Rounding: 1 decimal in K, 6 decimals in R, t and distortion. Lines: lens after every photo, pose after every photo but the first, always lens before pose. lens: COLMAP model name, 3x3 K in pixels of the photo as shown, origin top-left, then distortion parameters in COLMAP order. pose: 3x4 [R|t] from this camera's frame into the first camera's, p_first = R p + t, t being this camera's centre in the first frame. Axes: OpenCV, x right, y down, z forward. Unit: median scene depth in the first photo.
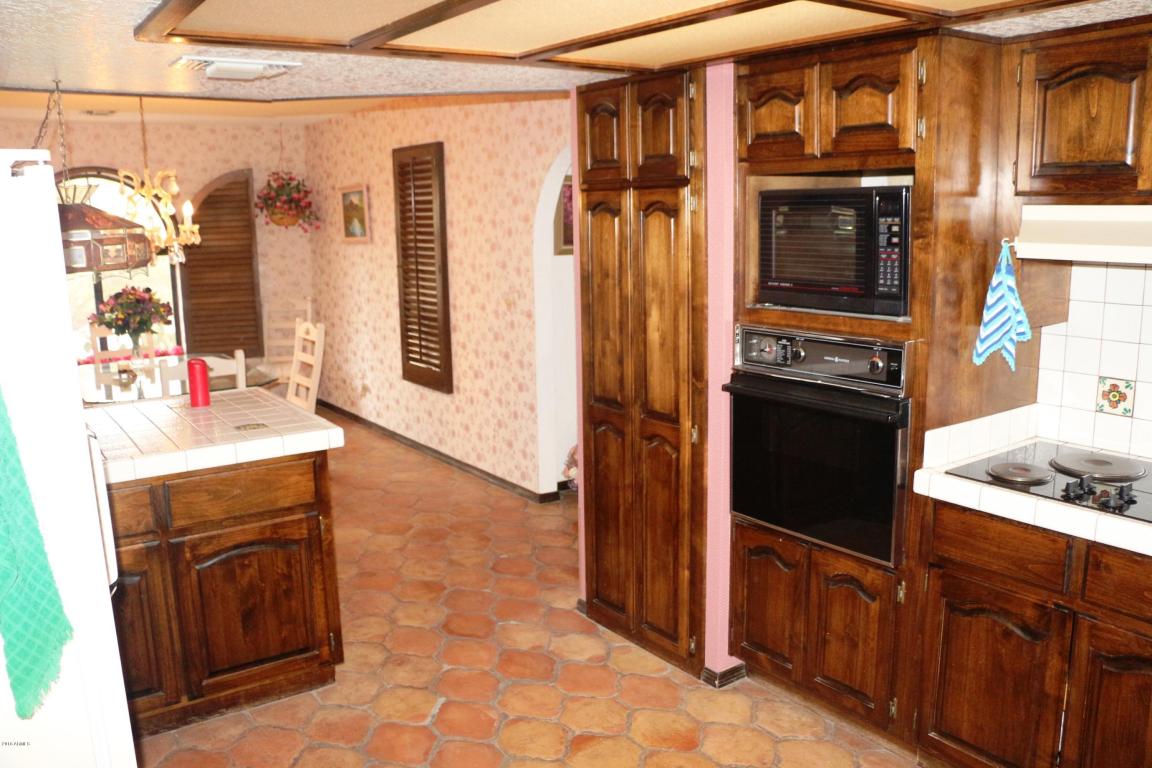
lens RADIAL K [[945.5, 0, 575.3], [0, 945.5, 385.7], [0, 0, 1]] dist [-0.149180, 0.086474]
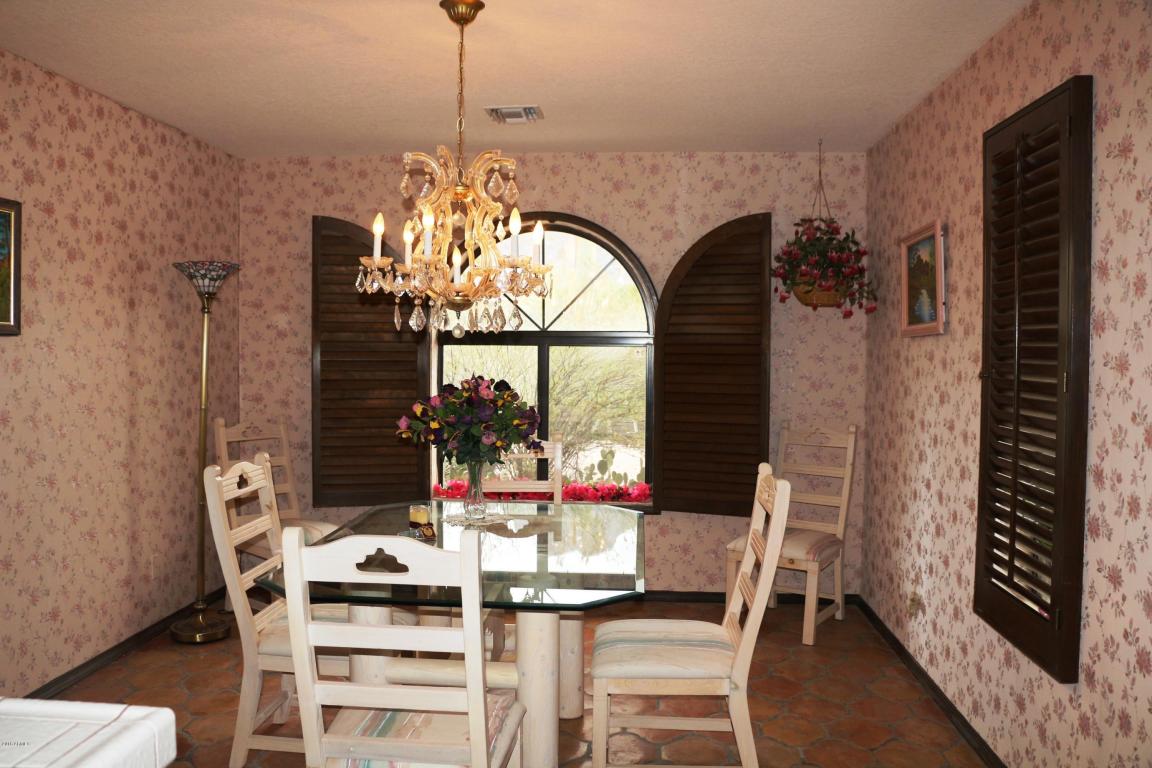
lens RADIAL K [[945.5, 0, 569.9], [0, 945.5, 378.0], [0, 0, 1]] dist [-0.149180, 0.086474]
pose [[0.769054, 0.045601, -0.637556, -0.046361], [-0.139368, 0.985416, -0.097632, -0.045179], [0.623805, 0.163939, 0.764193, 0.454441]]
